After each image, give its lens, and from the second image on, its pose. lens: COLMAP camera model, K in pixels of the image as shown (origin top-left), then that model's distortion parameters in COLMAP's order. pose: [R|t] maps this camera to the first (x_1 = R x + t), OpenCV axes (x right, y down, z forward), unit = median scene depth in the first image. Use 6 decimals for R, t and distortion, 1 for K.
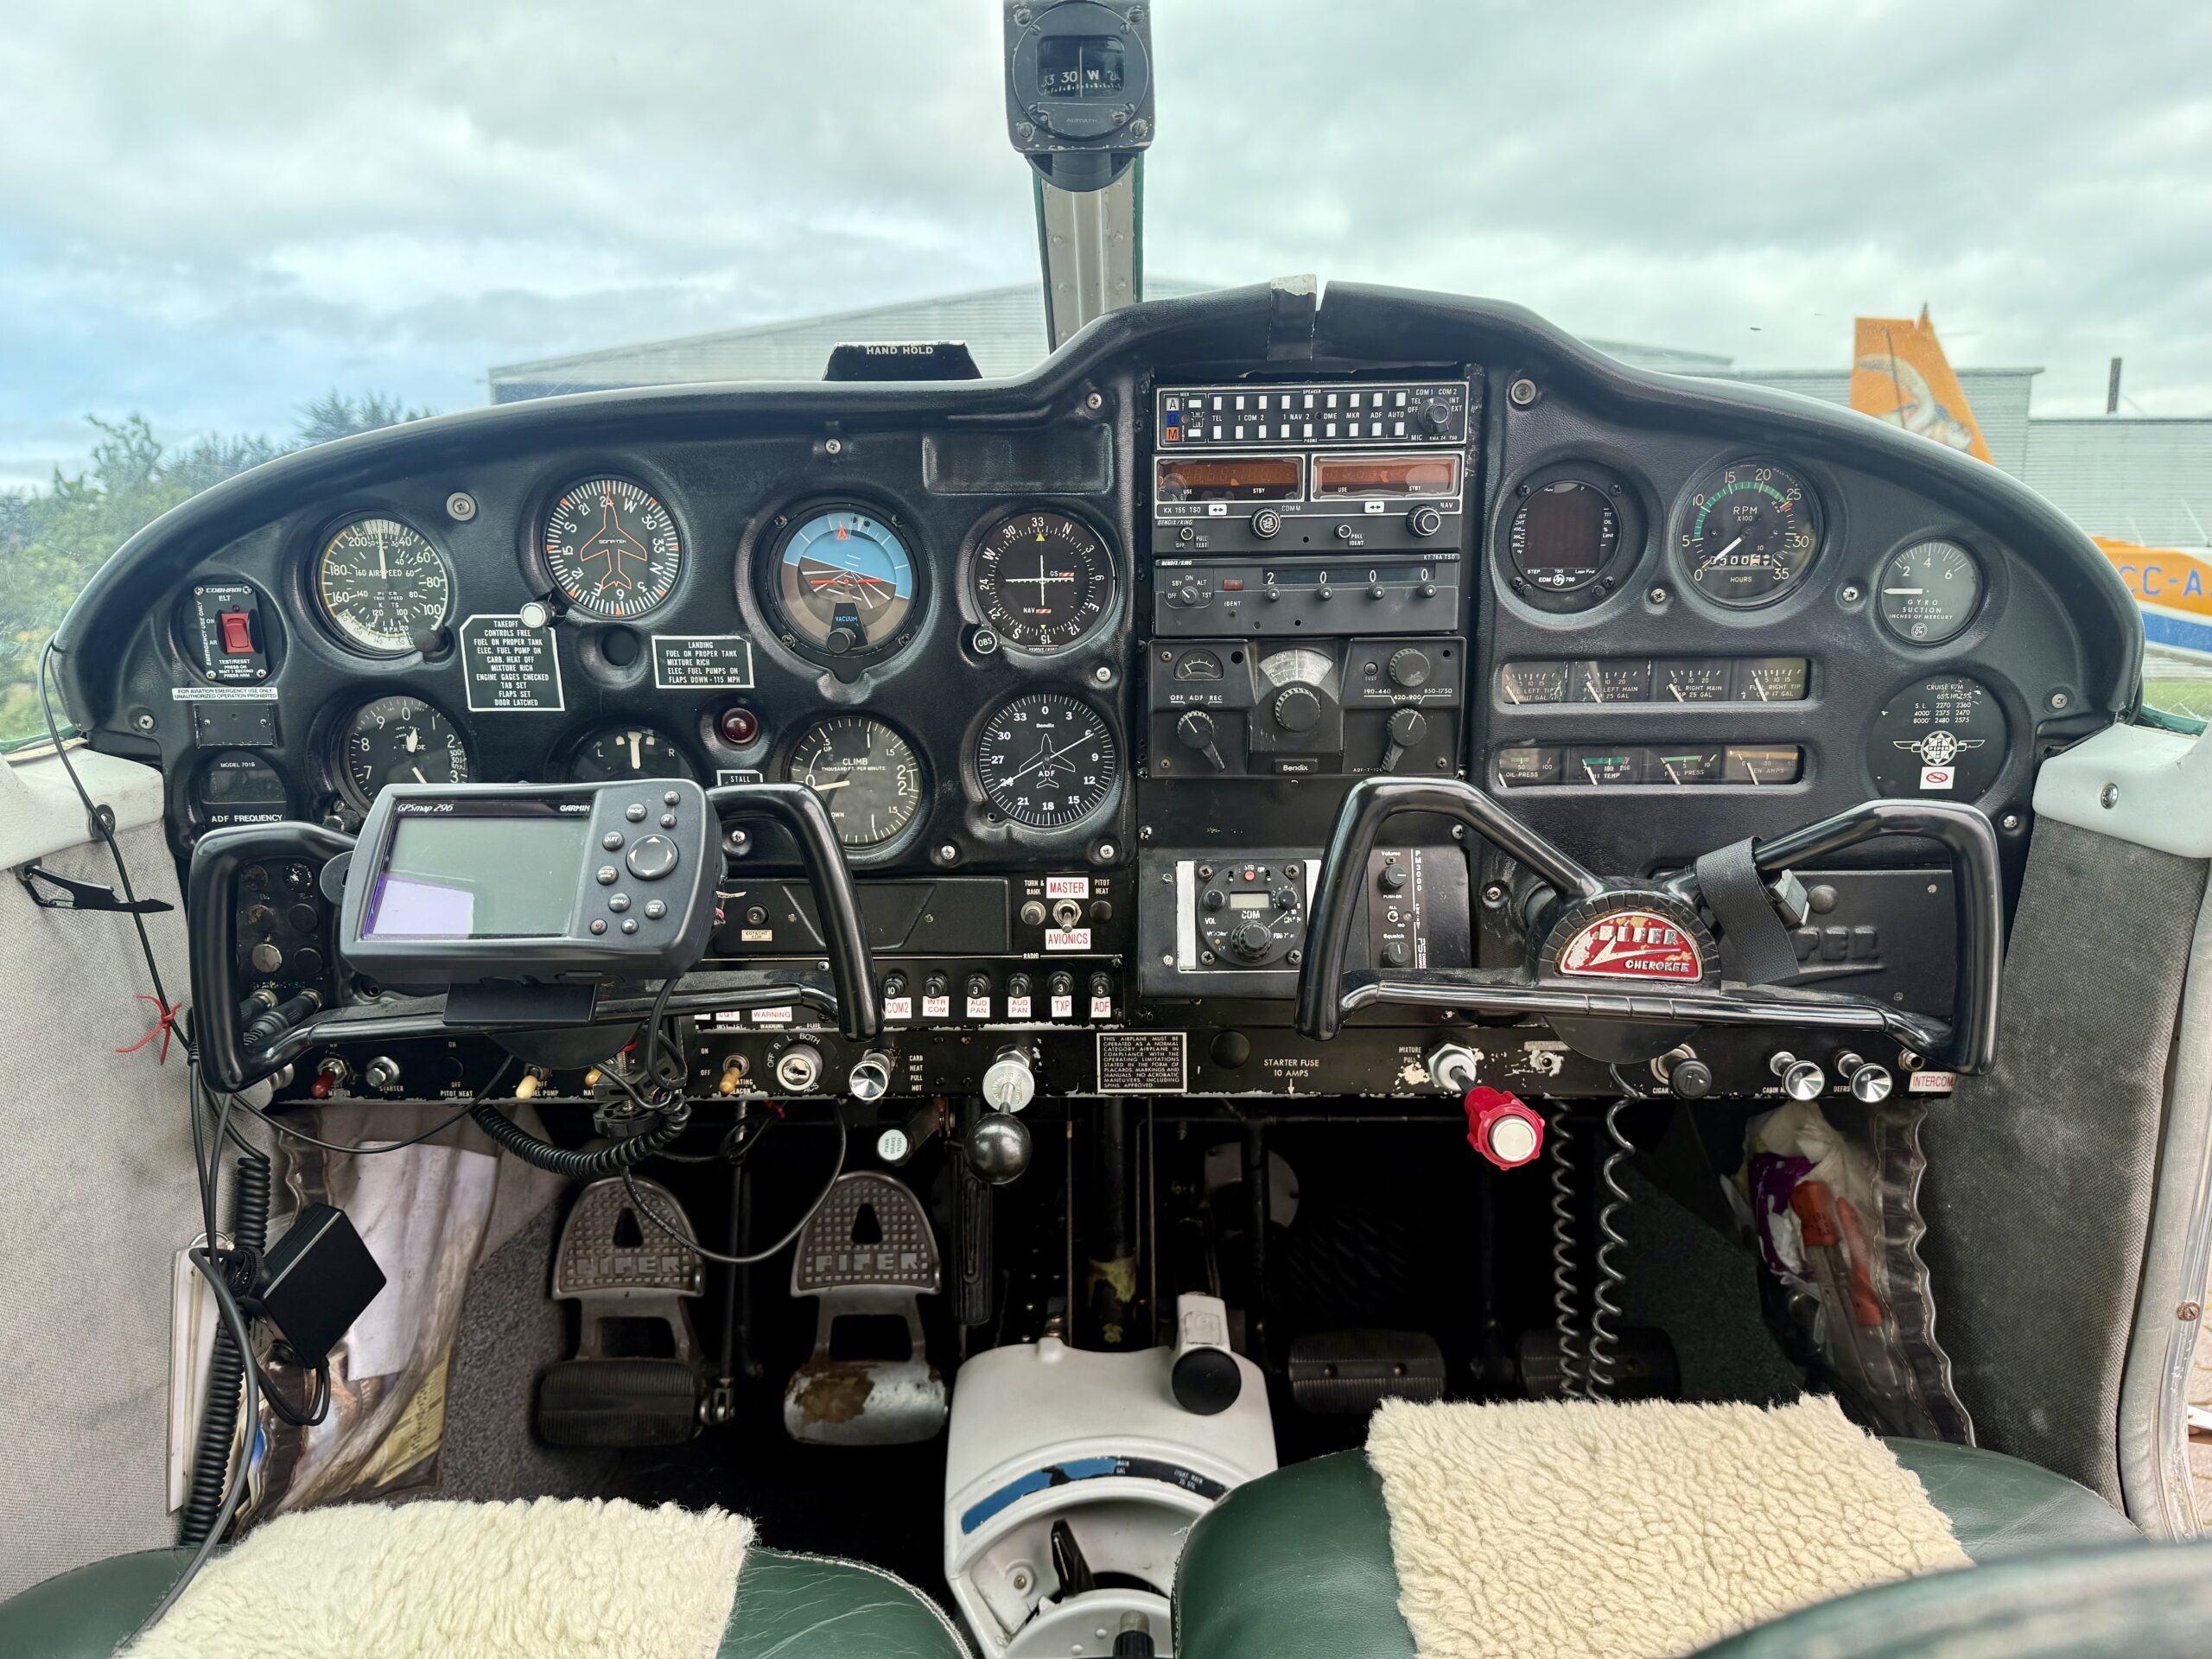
lens RADIAL K [[1575.1, 0, 1106.0], [0, 1575.1, 829.5], [0, 0, 1]] dist [0.168625, -0.321493]
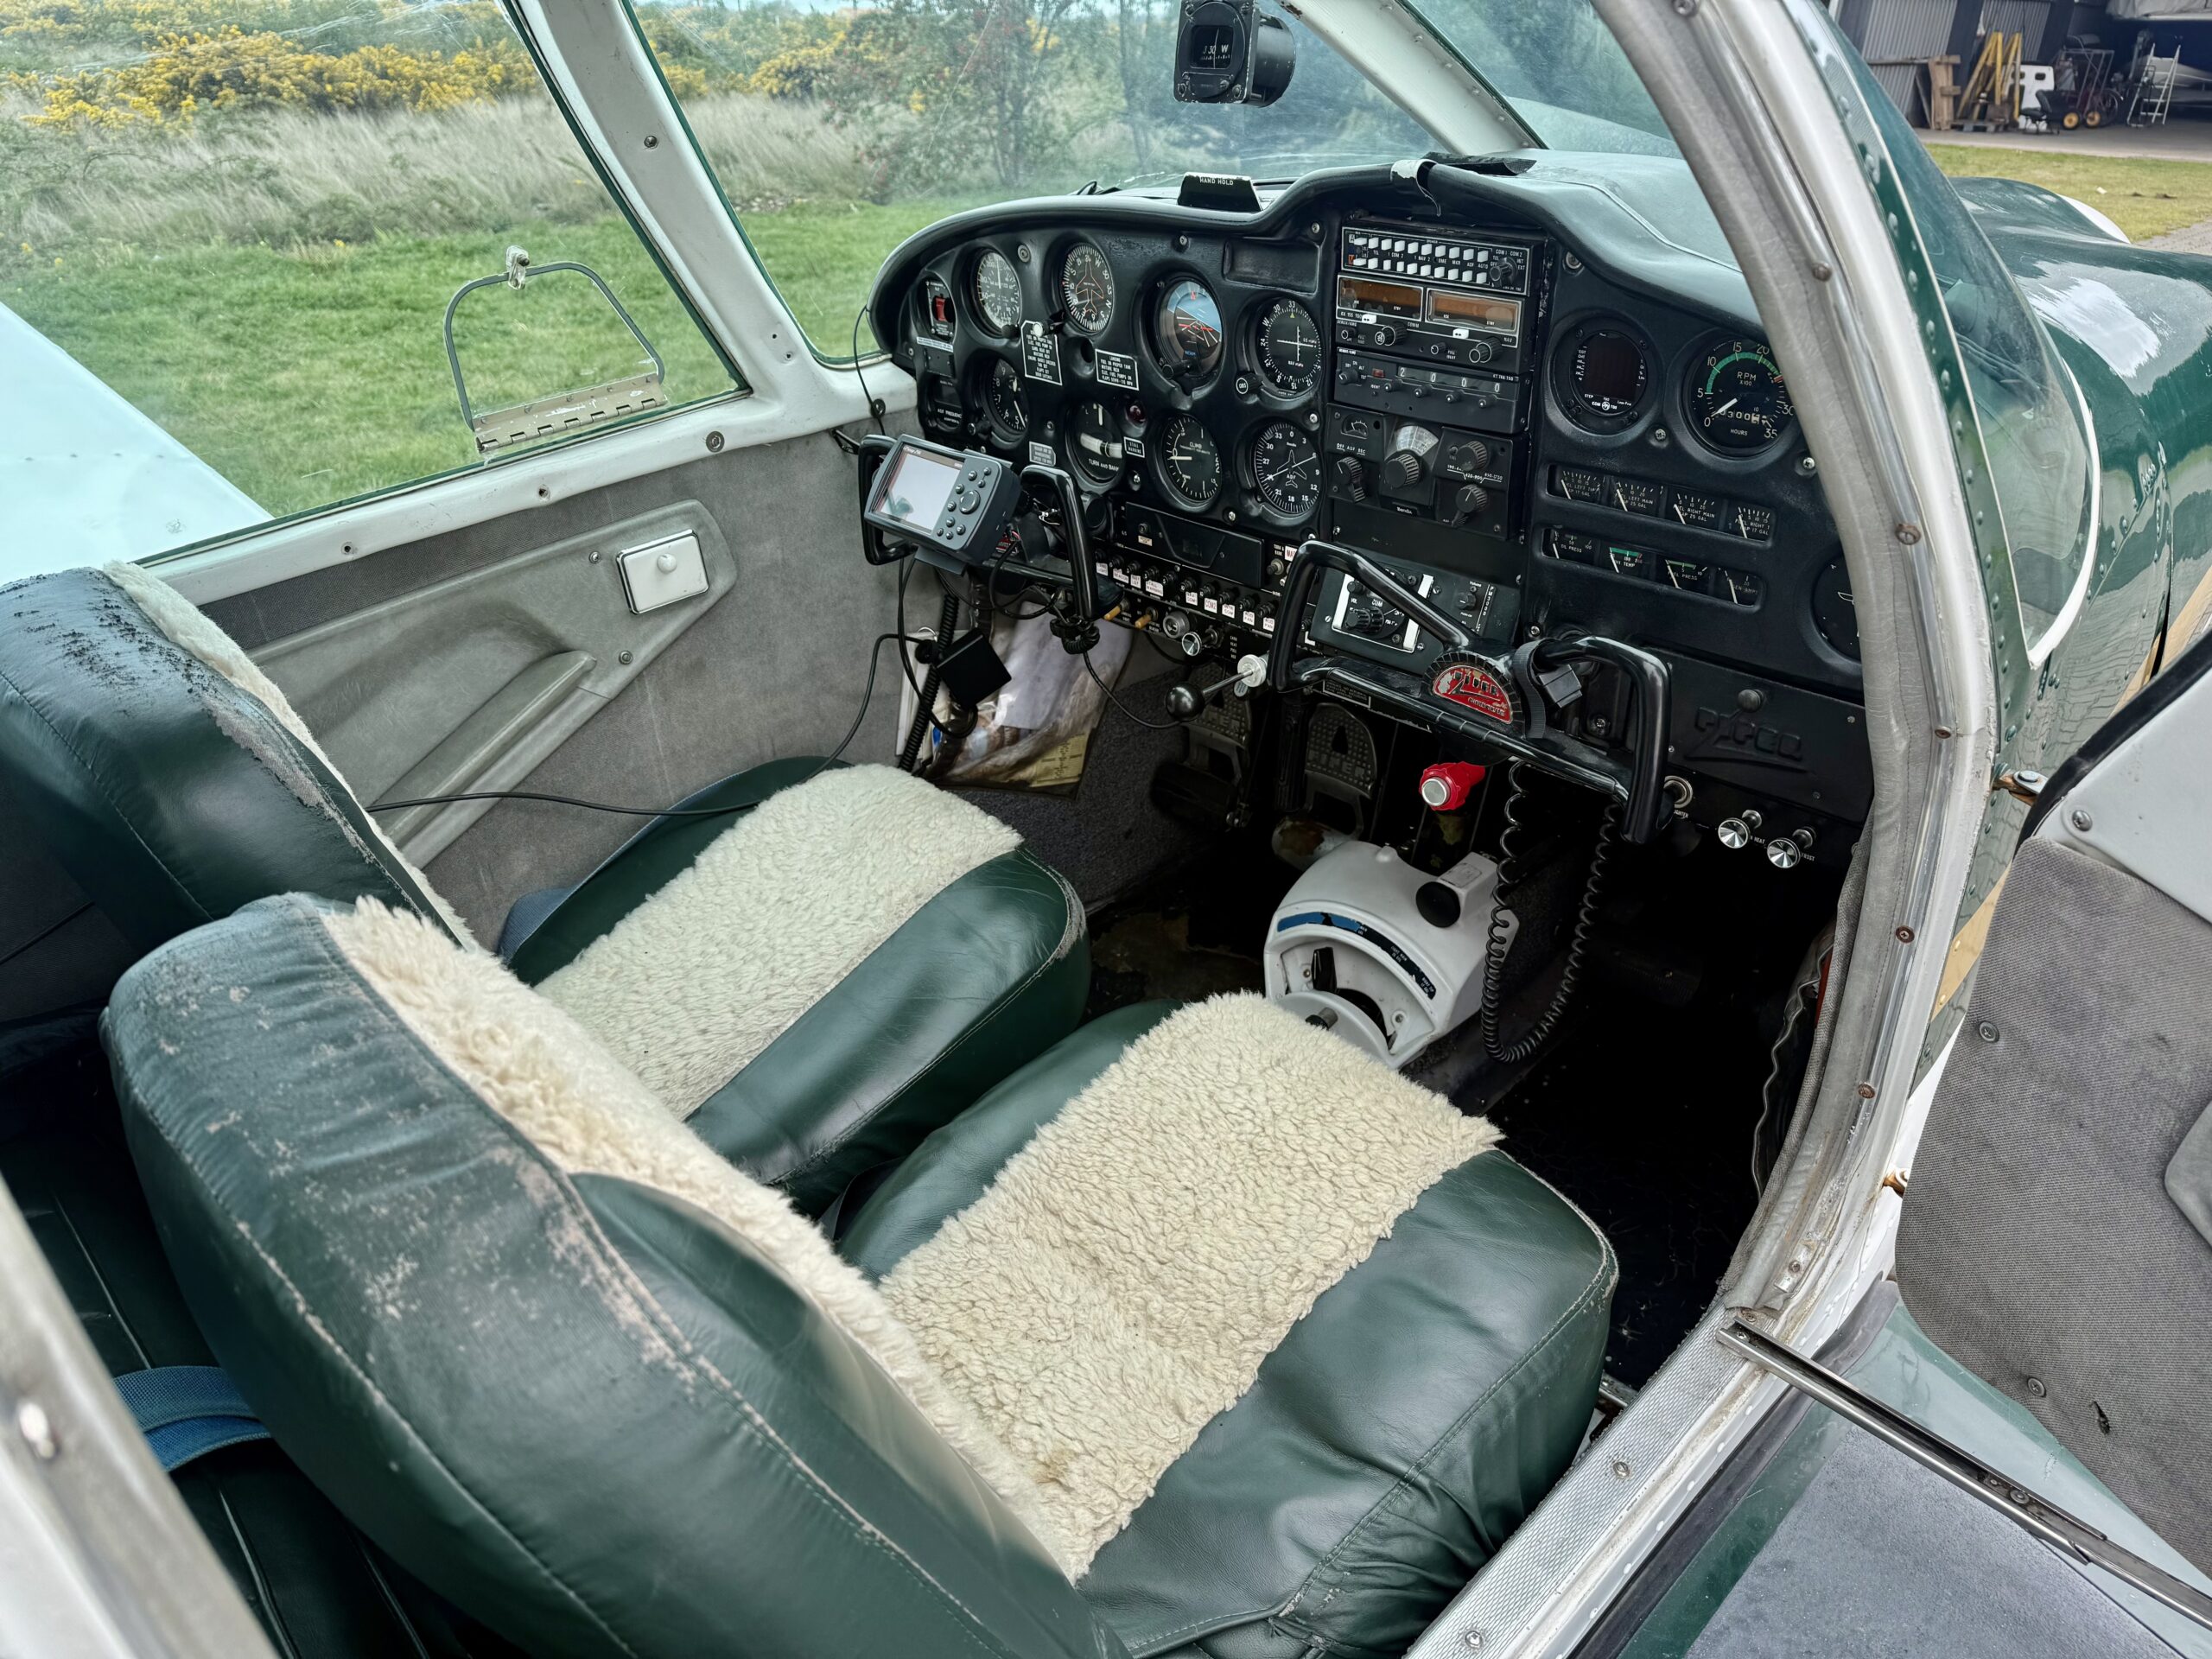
lens RADIAL K [[1575.1, 0, 1106.0], [0, 1575.1, 829.5], [0, 0, 1]] dist [0.168625, -0.321493]
pose [[0.713083, 0.335400, -0.615646, 0.901489], [-0.111635, 0.921256, 0.372592, -0.277048], [0.692135, -0.196961, 0.694374, -0.239513]]
